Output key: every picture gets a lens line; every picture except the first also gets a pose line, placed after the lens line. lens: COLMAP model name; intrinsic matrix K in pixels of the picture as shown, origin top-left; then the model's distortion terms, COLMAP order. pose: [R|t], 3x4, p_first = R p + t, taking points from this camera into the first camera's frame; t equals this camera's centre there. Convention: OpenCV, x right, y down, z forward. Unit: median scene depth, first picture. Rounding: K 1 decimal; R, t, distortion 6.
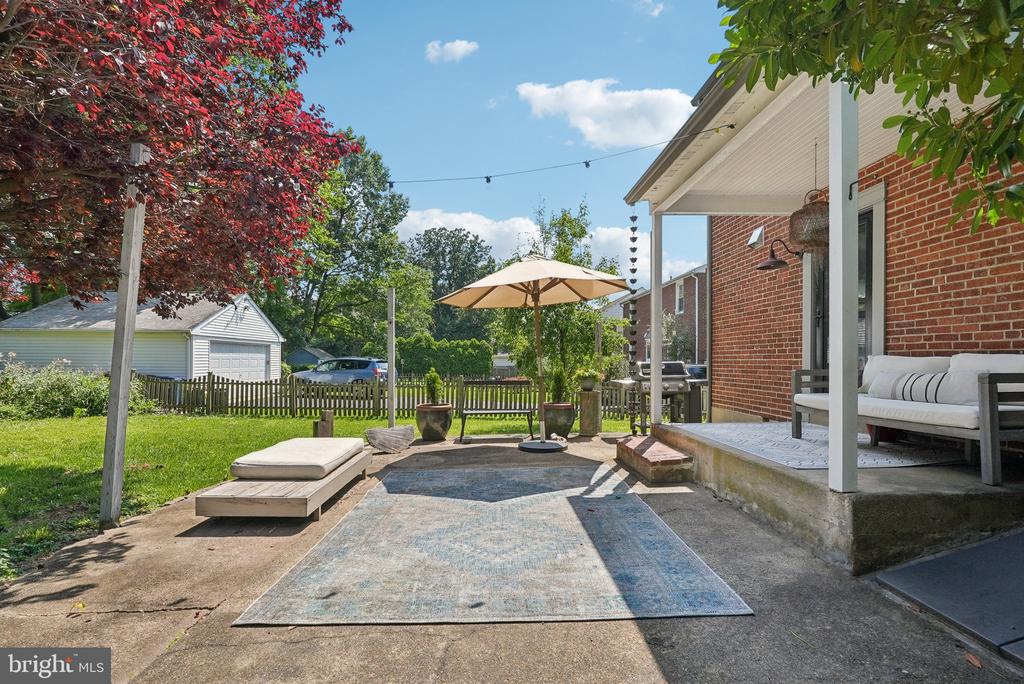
lens RADIAL K [[470.0, 0, 510.1], [0, 470.0, 355.6], [0, 0, 1]] dist [-0.001177, -0.000056]
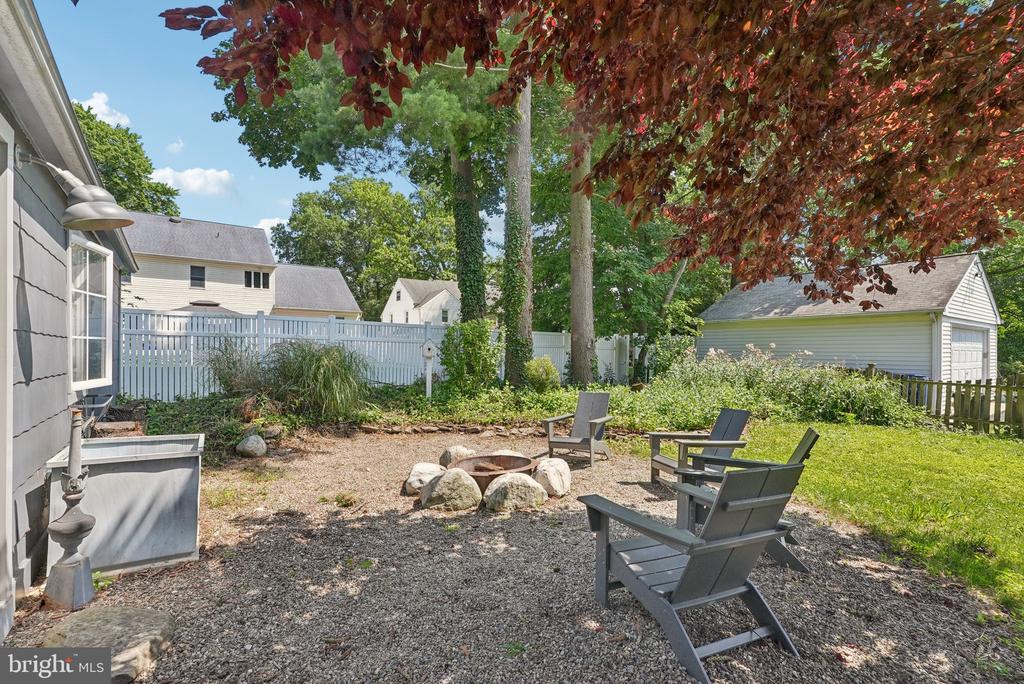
lens RADIAL K [[470.0, 0, 510.1], [0, 470.0, 355.6], [0, 0, 1]] dist [-0.001177, -0.000056]
pose [[0.567960, 0.003228, -0.823050, -0.933570], [0.009003, 0.999908, 0.010134, 0.005512], [0.823007, -0.013165, 0.567879, 0.135597]]
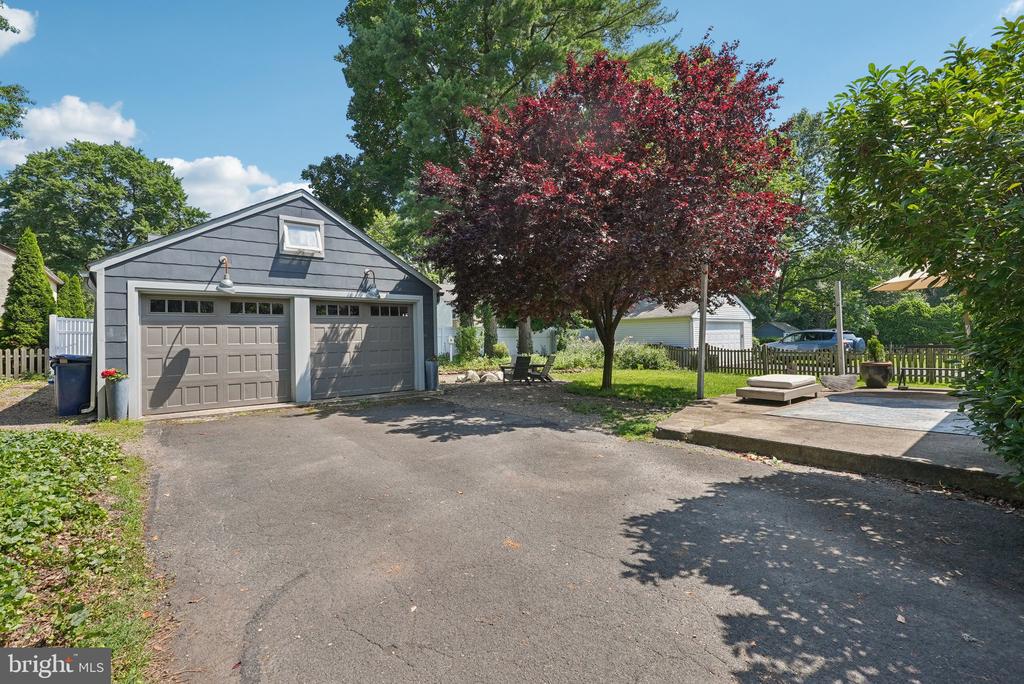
lens RADIAL K [[472.5, 0, 515.2], [0, 472.5, 331.2], [0, 0, 1]] dist [-0.000872, 0.000047]
pose [[0.619182, -0.029980, -0.784675, 0.279169], [0.032203, 0.999400, -0.012773, -0.005303], [0.784587, -0.017360, 0.619776, -0.711885]]
